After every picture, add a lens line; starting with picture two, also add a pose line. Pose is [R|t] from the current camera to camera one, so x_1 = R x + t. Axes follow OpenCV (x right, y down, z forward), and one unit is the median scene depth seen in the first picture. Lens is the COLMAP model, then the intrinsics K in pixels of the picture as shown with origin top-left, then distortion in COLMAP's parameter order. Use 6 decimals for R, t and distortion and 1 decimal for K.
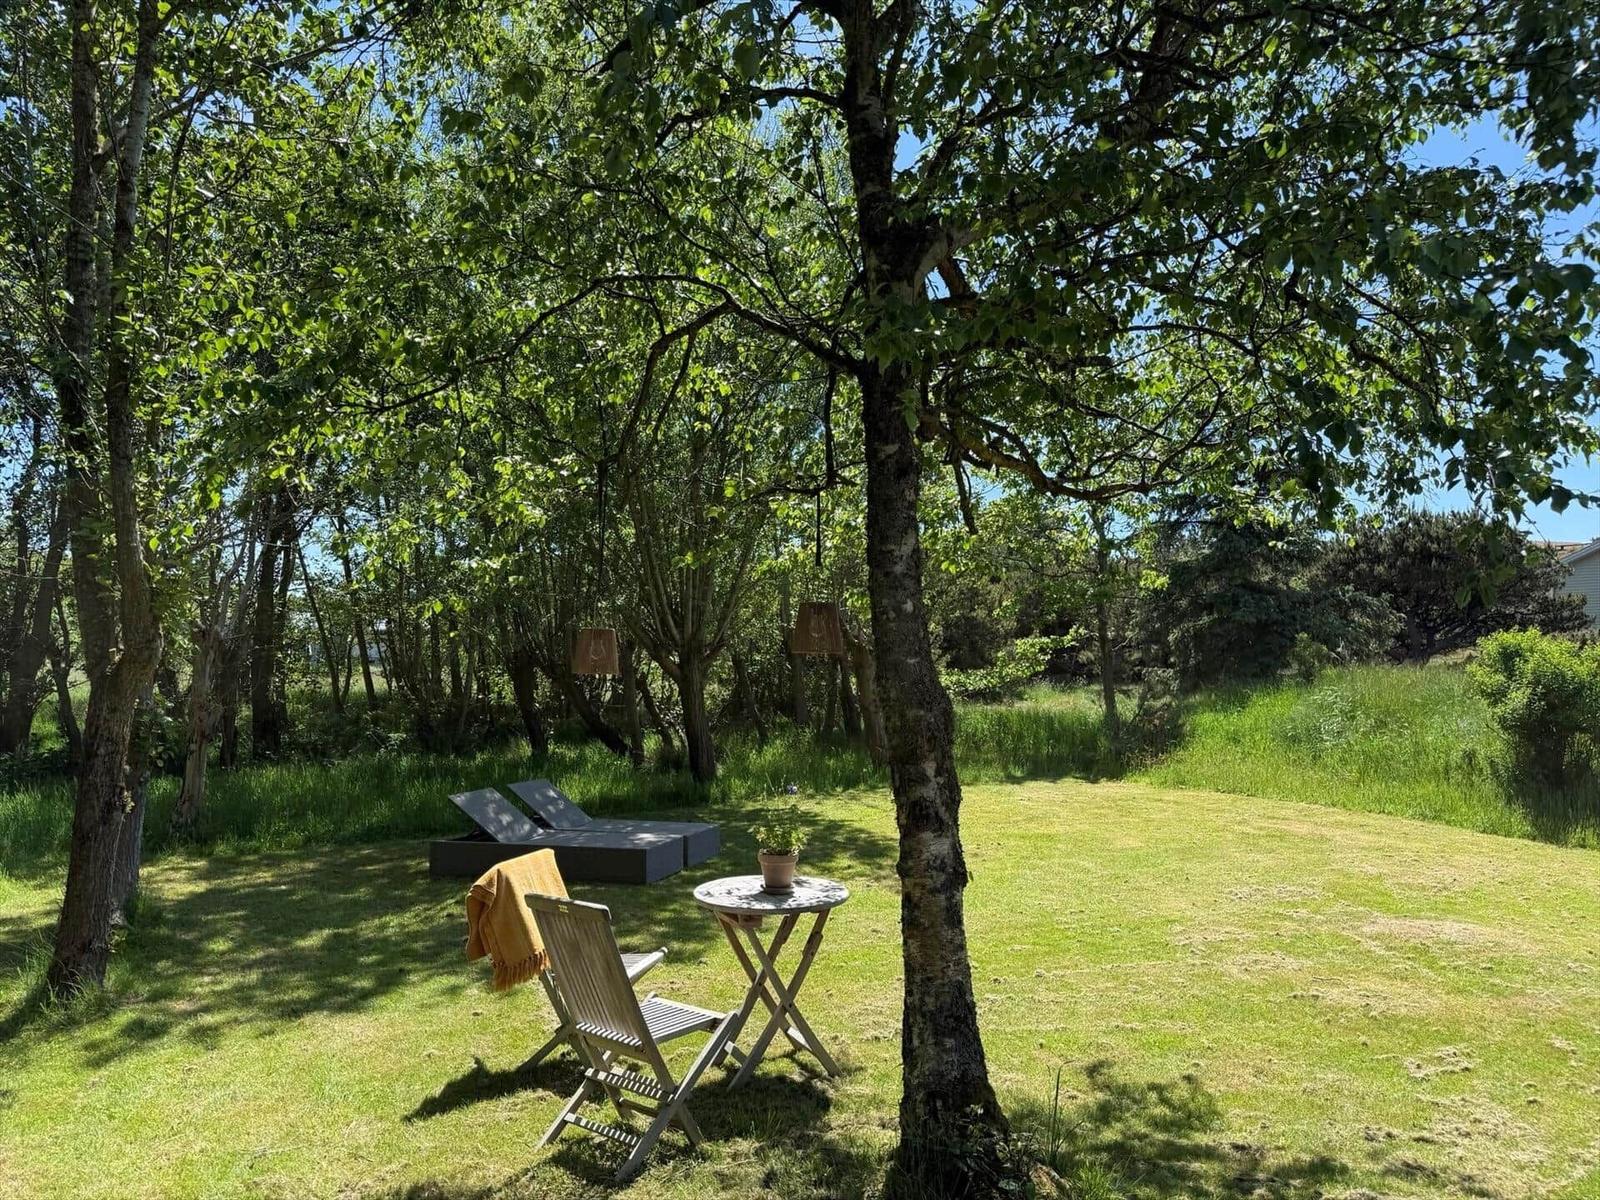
lens RADIAL K [[1067.6, 0, 808.6], [0, 1067.6, 603.9], [0, 0, 1]] dist [0.081686, -0.077413]
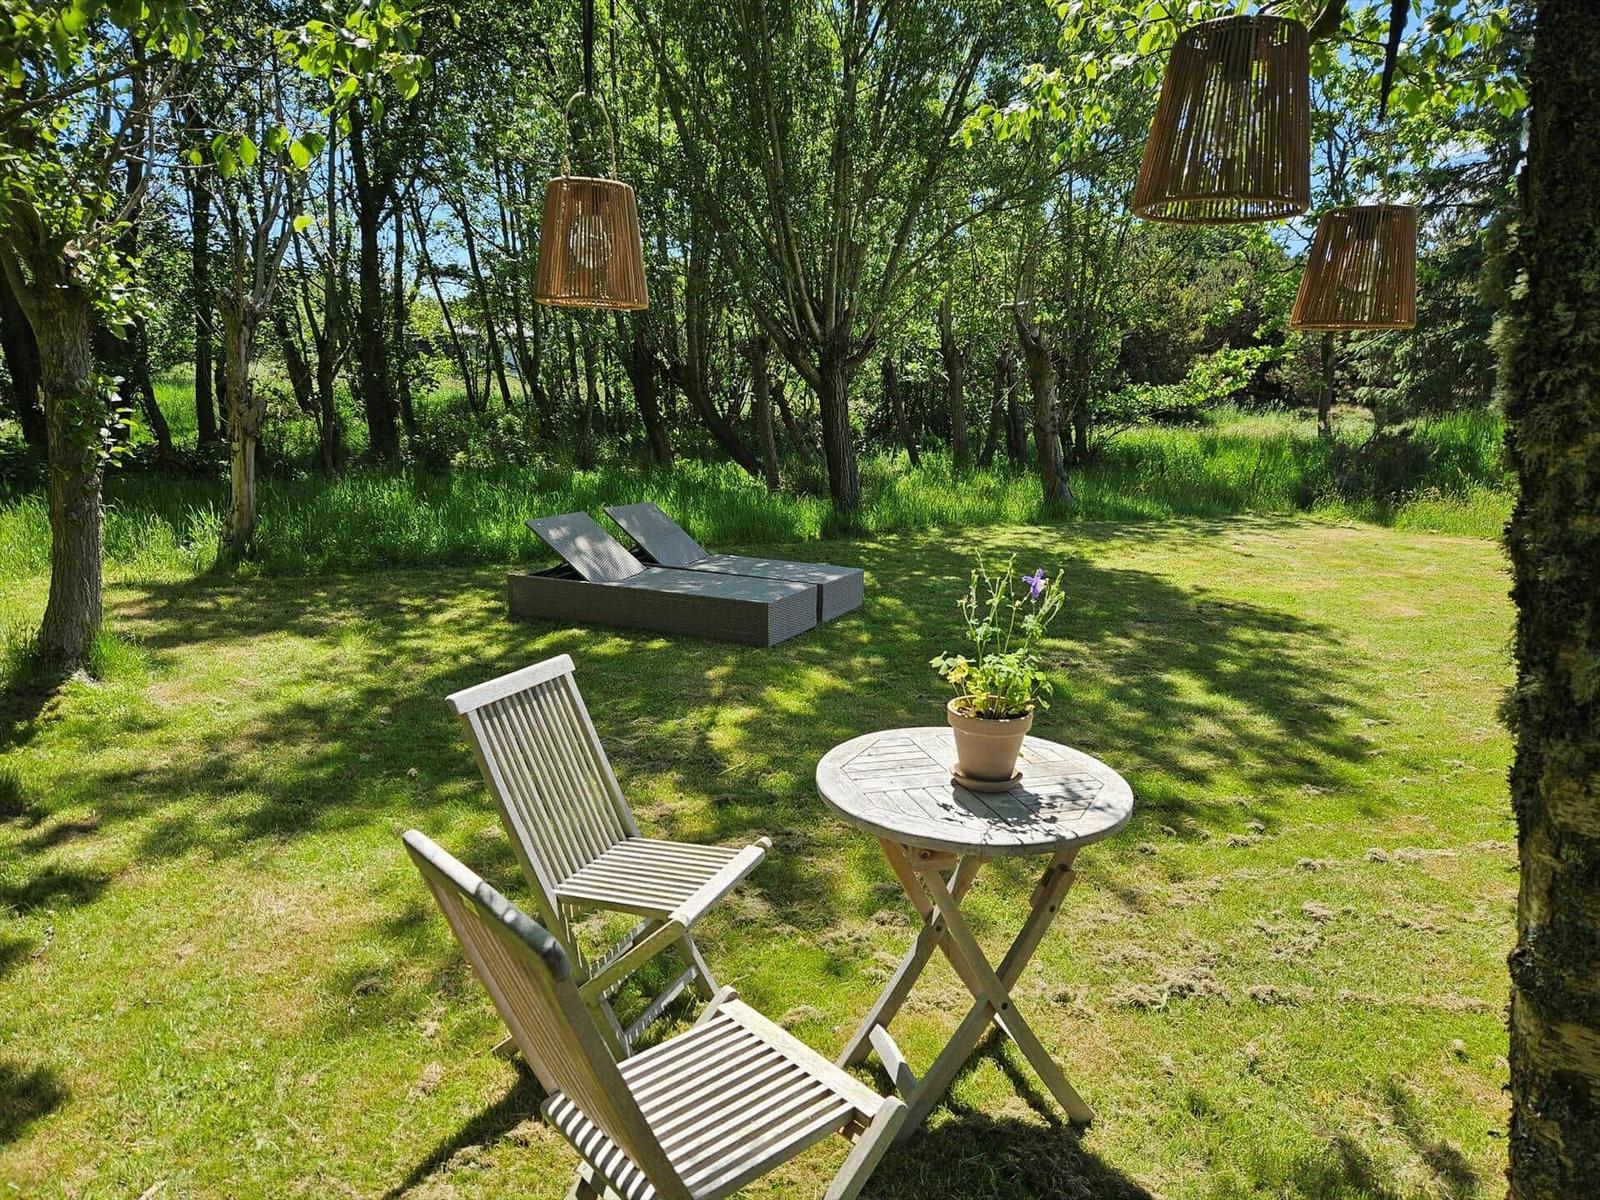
lens RADIAL K [[1067.6, 0, 808.6], [0, 1067.6, 603.9], [0, 0, 1]] dist [0.081686, -0.077413]
pose [[0.990762, 0.045641, -0.127701, -0.010472], [-0.011299, 0.966171, 0.257654, 0.013511], [0.135141, -0.253831, 0.957761, 0.113513]]
